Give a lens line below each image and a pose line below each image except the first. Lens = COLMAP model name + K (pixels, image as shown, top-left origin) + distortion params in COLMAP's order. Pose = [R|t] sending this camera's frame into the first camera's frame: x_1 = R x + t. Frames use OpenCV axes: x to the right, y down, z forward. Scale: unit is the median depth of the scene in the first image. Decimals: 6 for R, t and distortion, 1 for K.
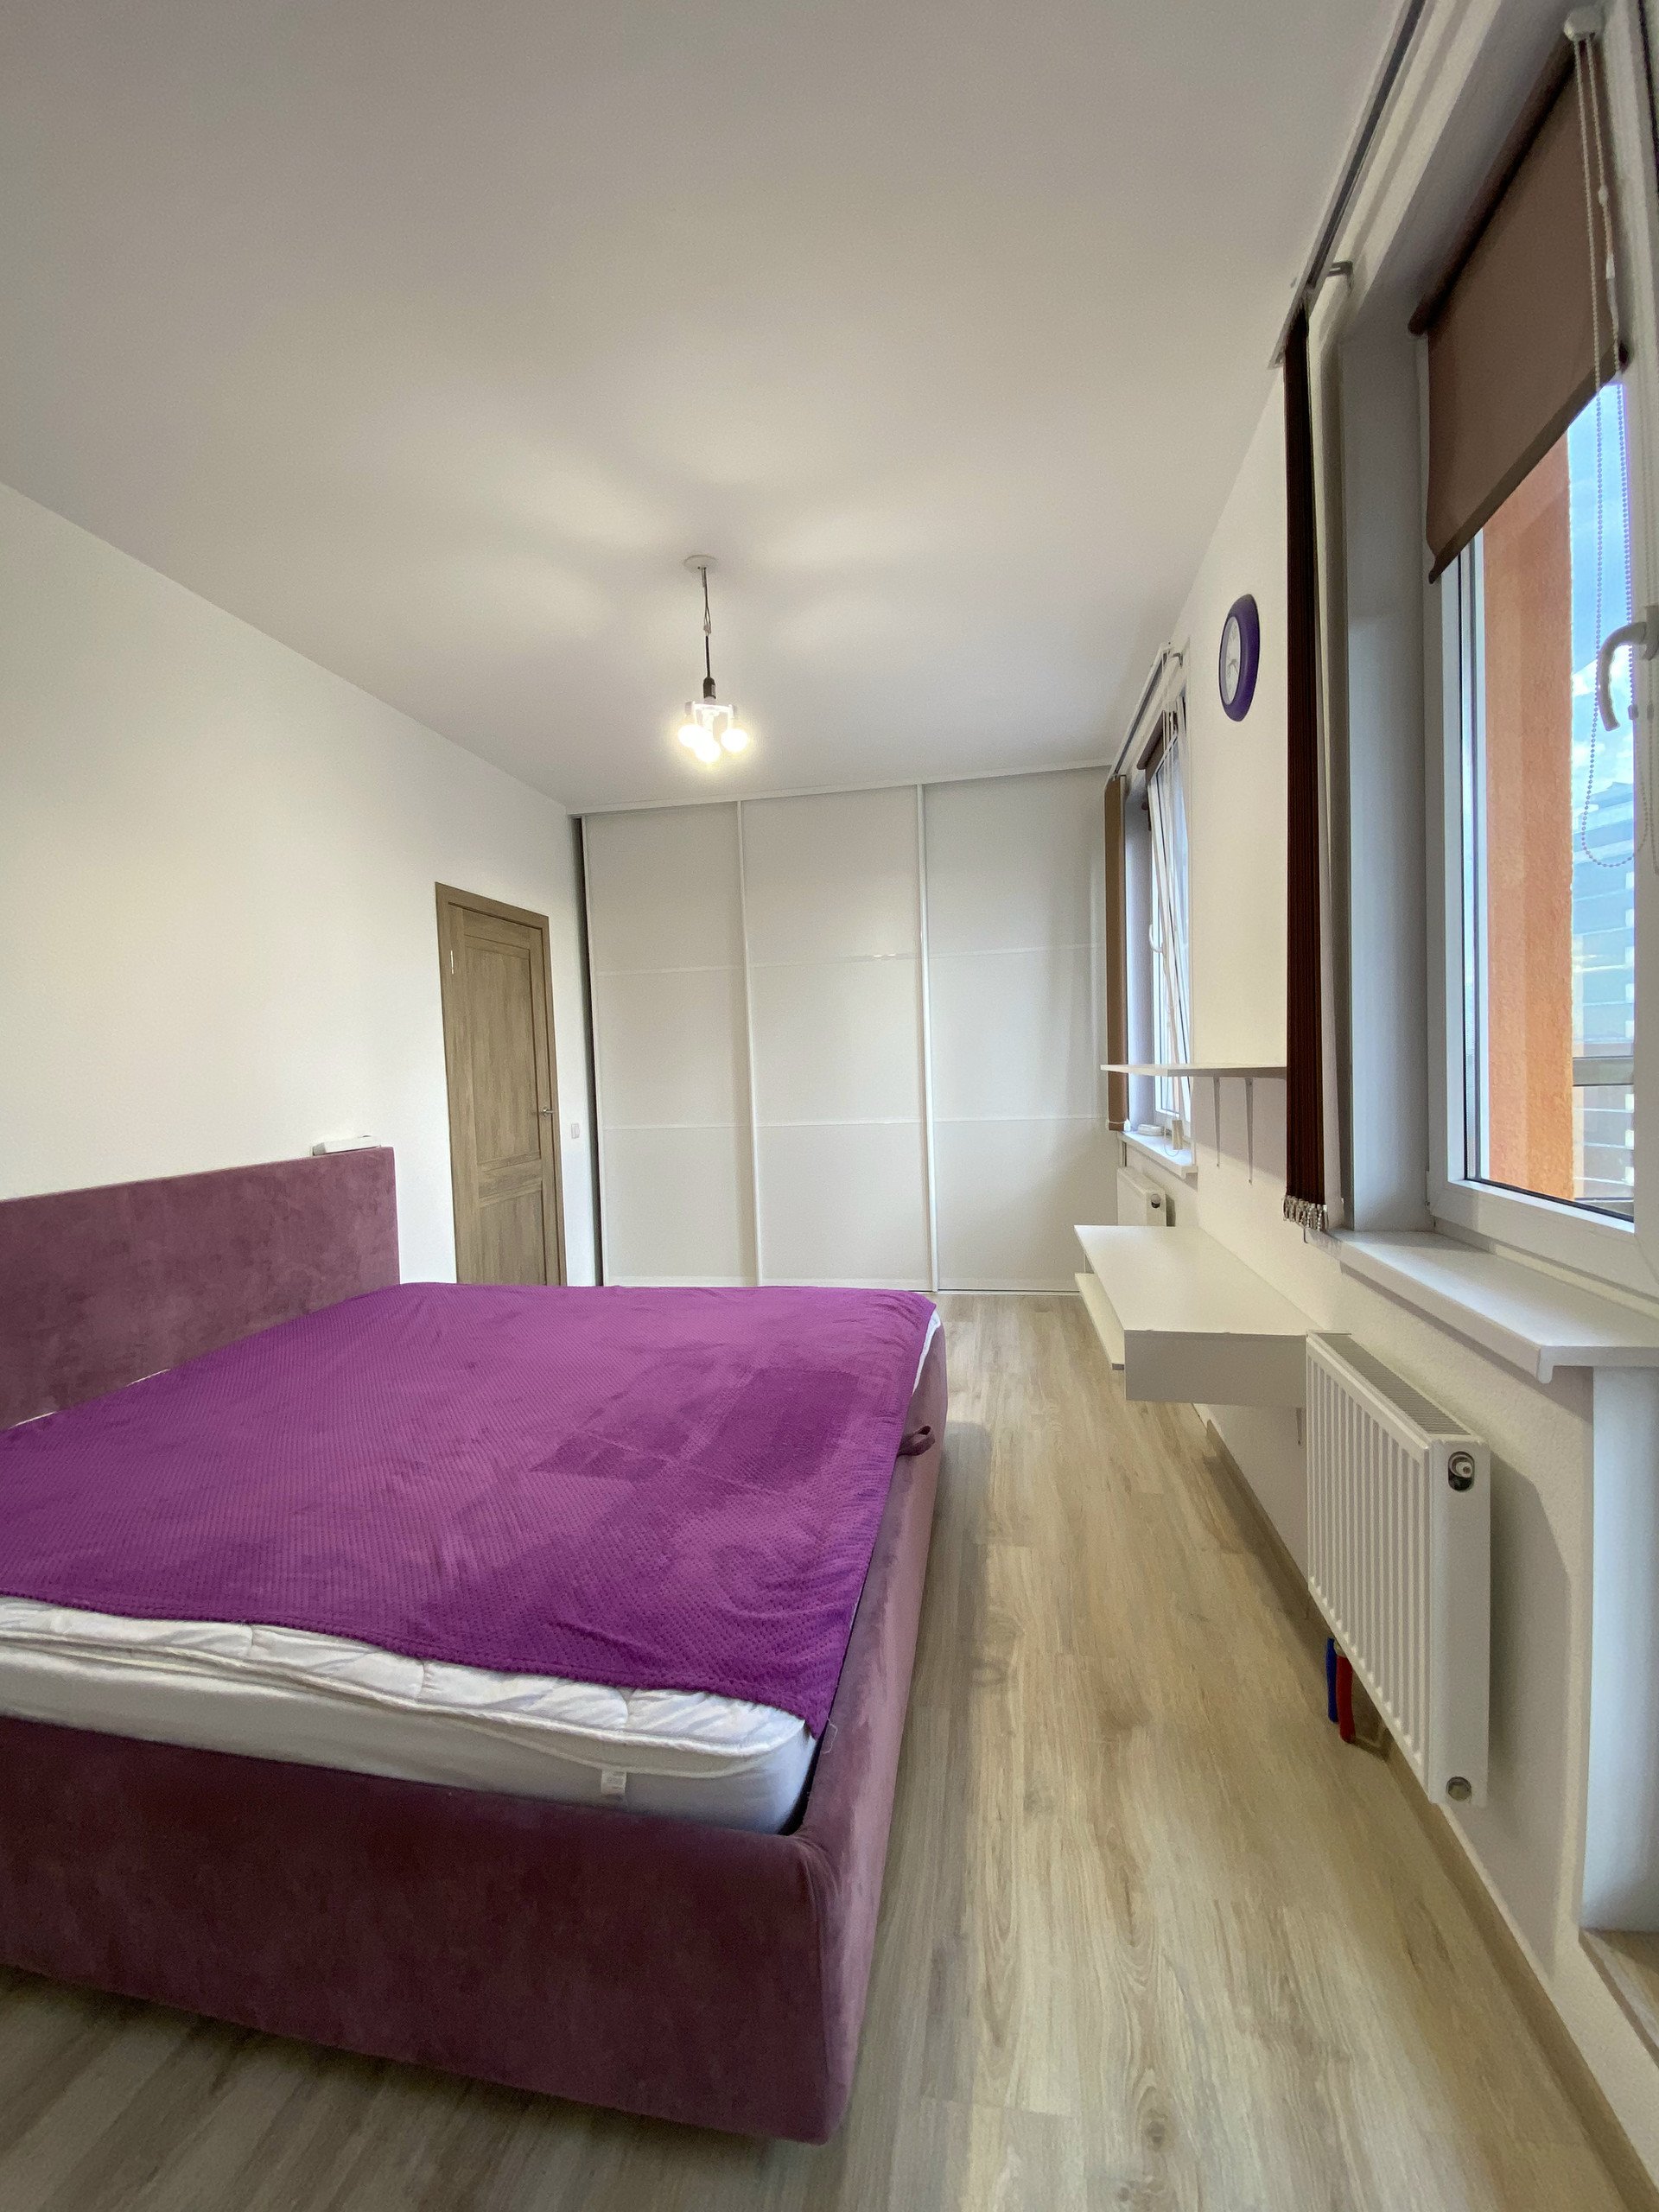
lens RADIAL K [[901.8, 0, 830.9], [0, 901.8, 1099.6], [0, 0, 1]] dist [0.013198, -0.016888]
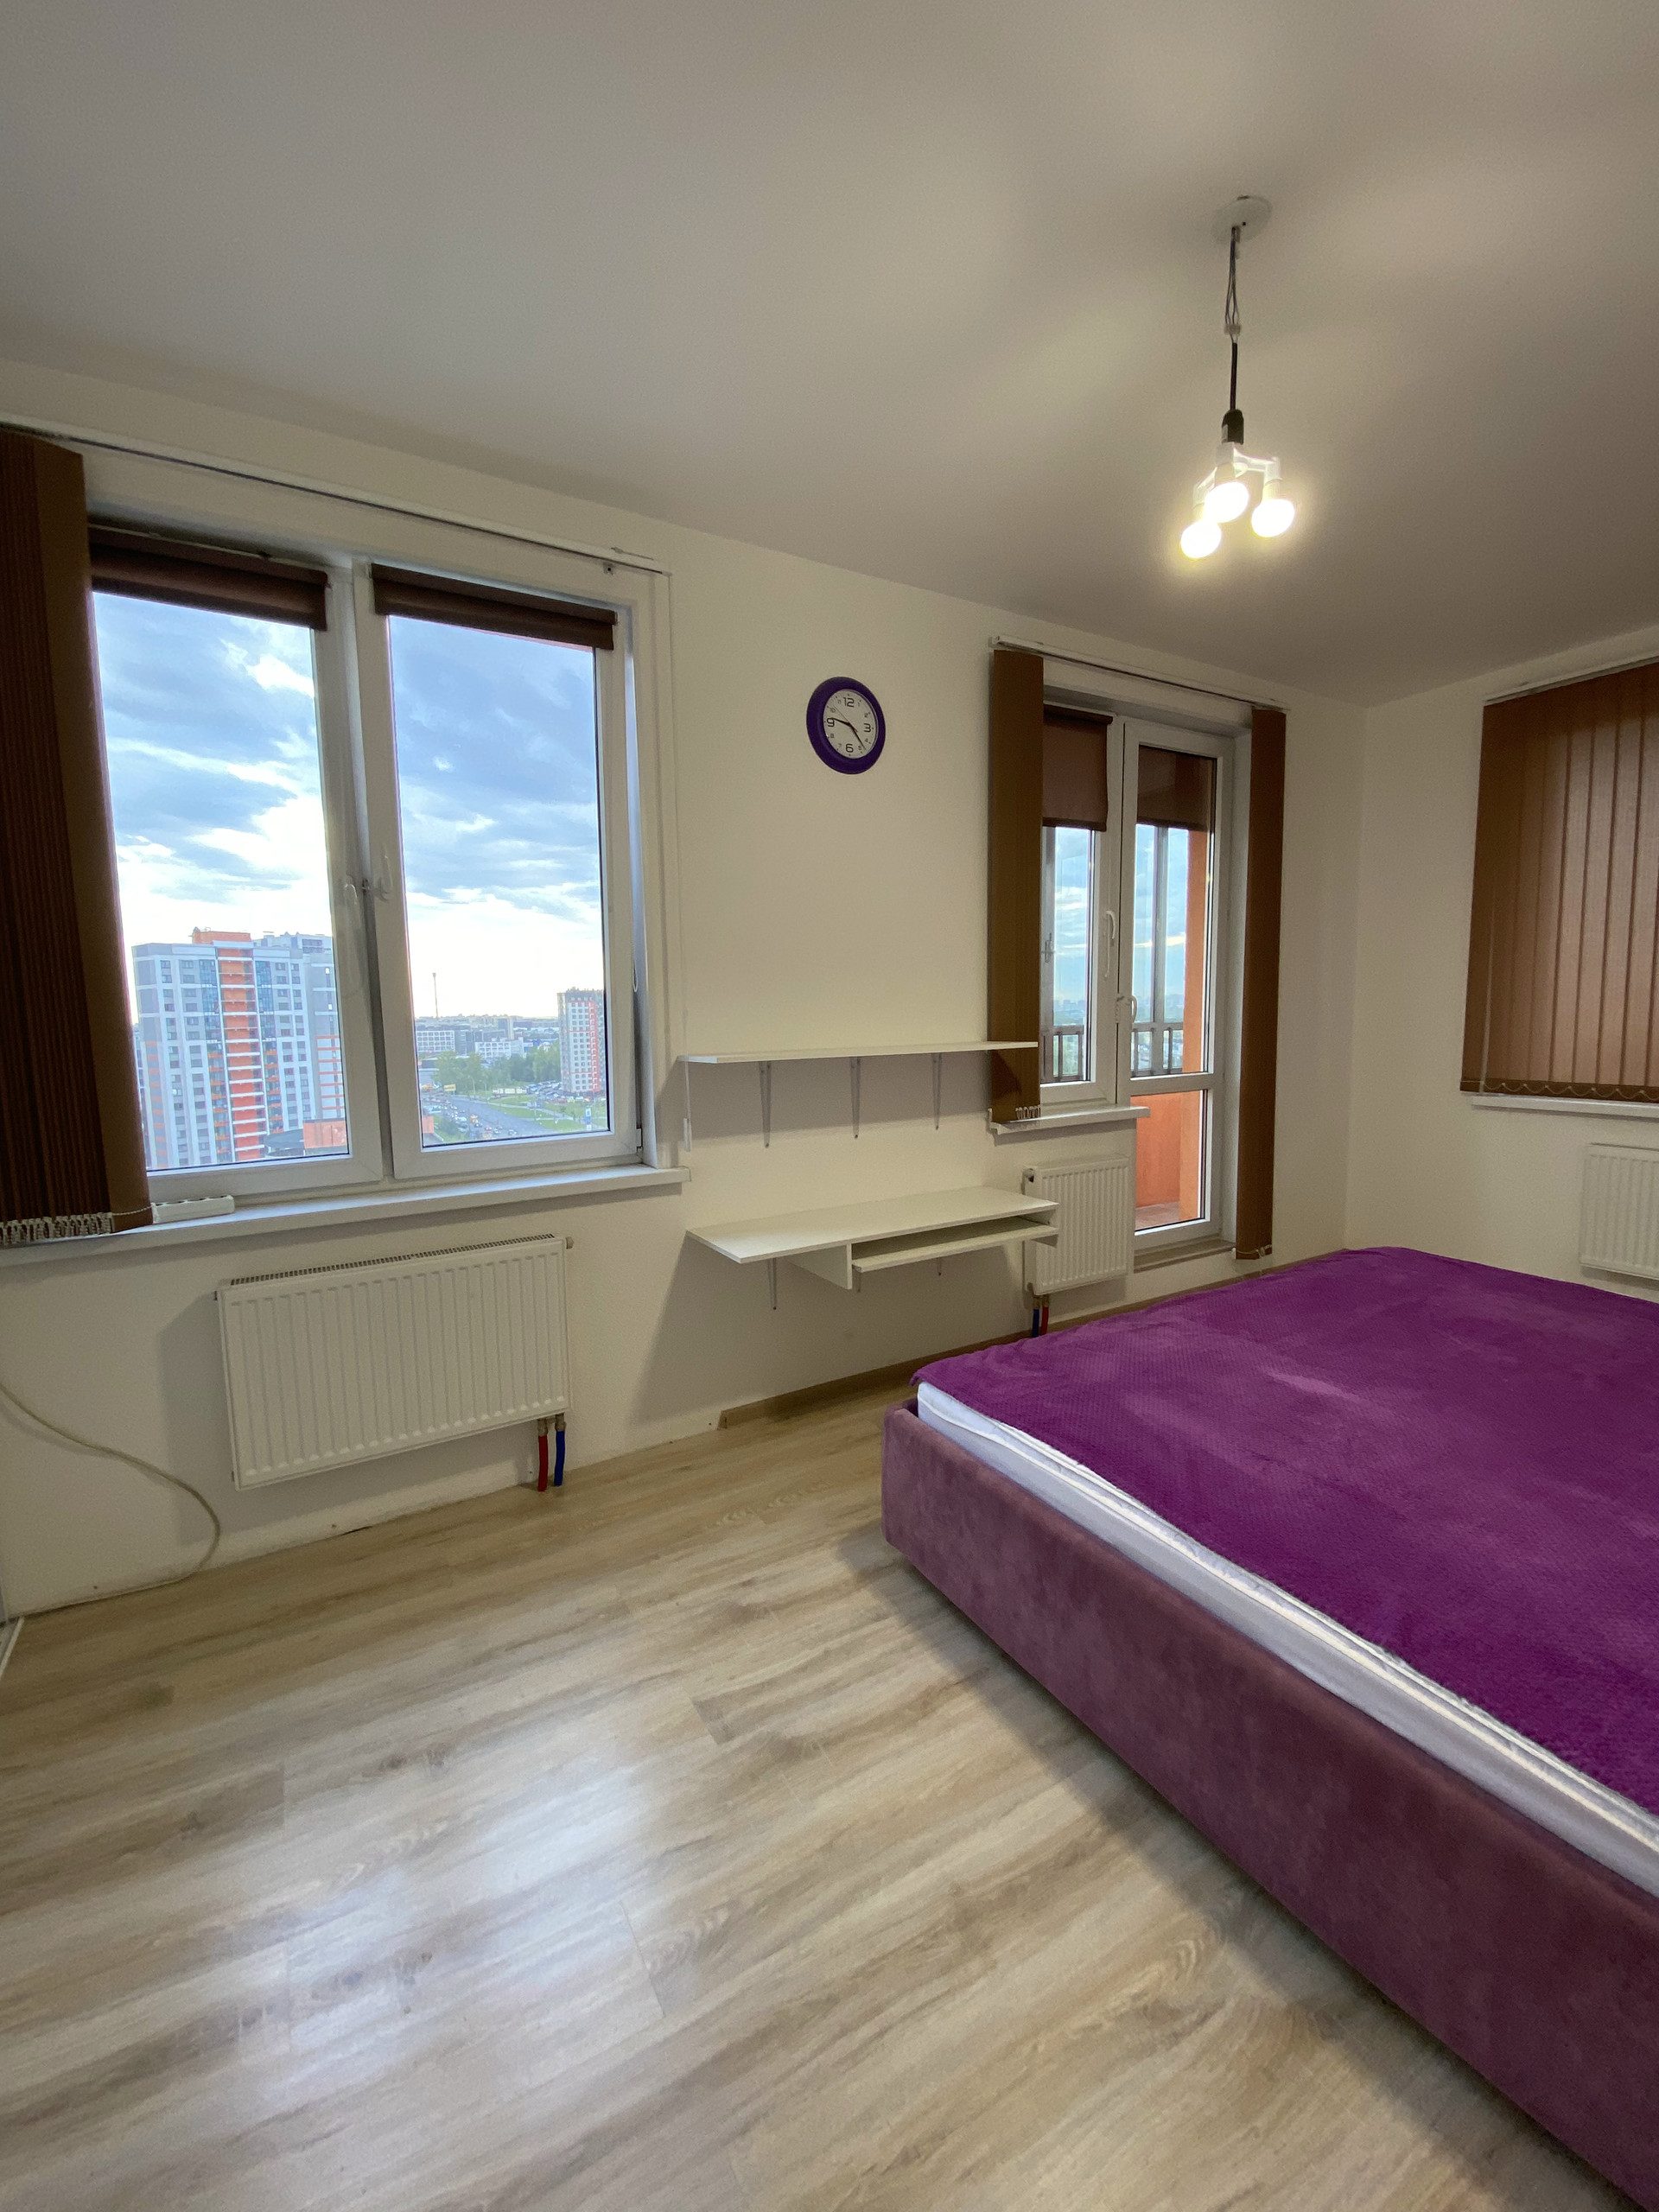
lens RADIAL K [[901.8, 0, 817.0], [0, 901.8, 1111.6], [0, 0, 1]] dist [0.013198, -0.016888]
pose [[-0.648208, -0.052056, 0.759682, -0.546854], [0.056942, 0.991553, 0.116531, -0.140633], [-0.759332, 0.118795, -0.639768, 2.026393]]
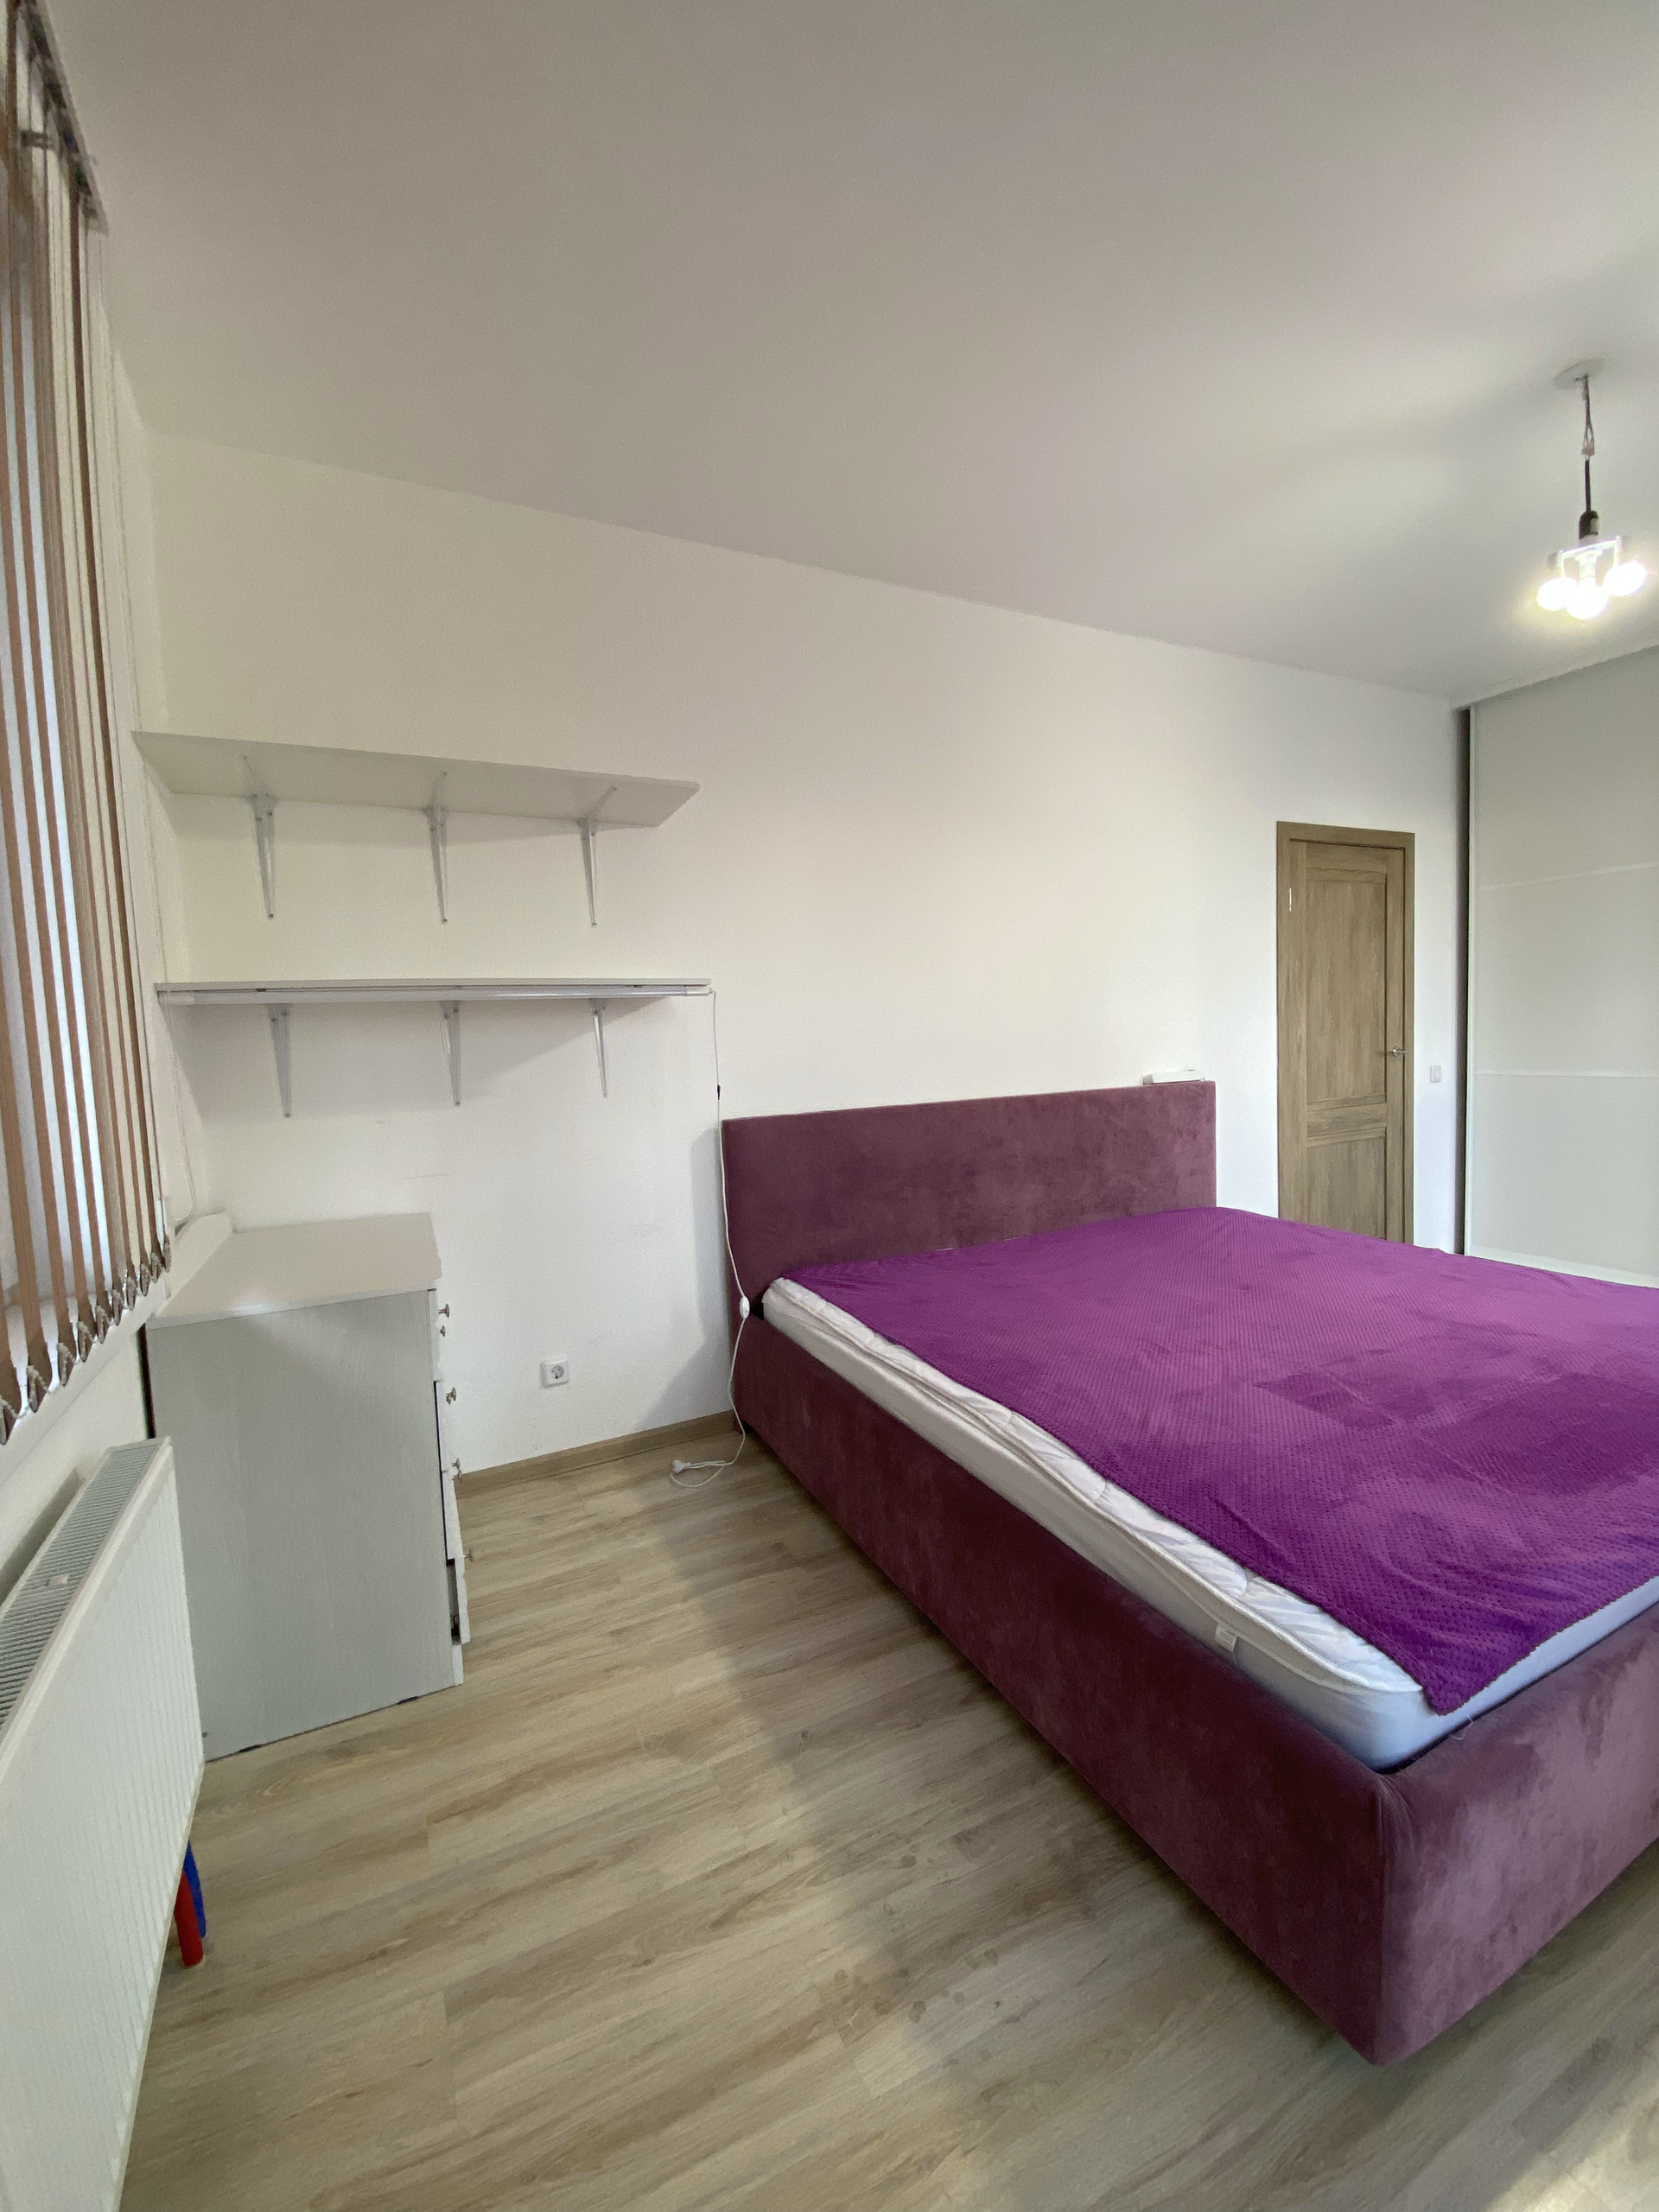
lens RADIAL K [[901.8, 0, 813.4], [0, 901.8, 1095.4], [0, 0, 1]] dist [0.013198, -0.016888]
pose [[0.589264, 0.066535, -0.805196, 0.157127], [-0.010077, 0.997131, 0.075020, -0.008880], [0.807877, -0.036093, 0.588244, -0.039128]]
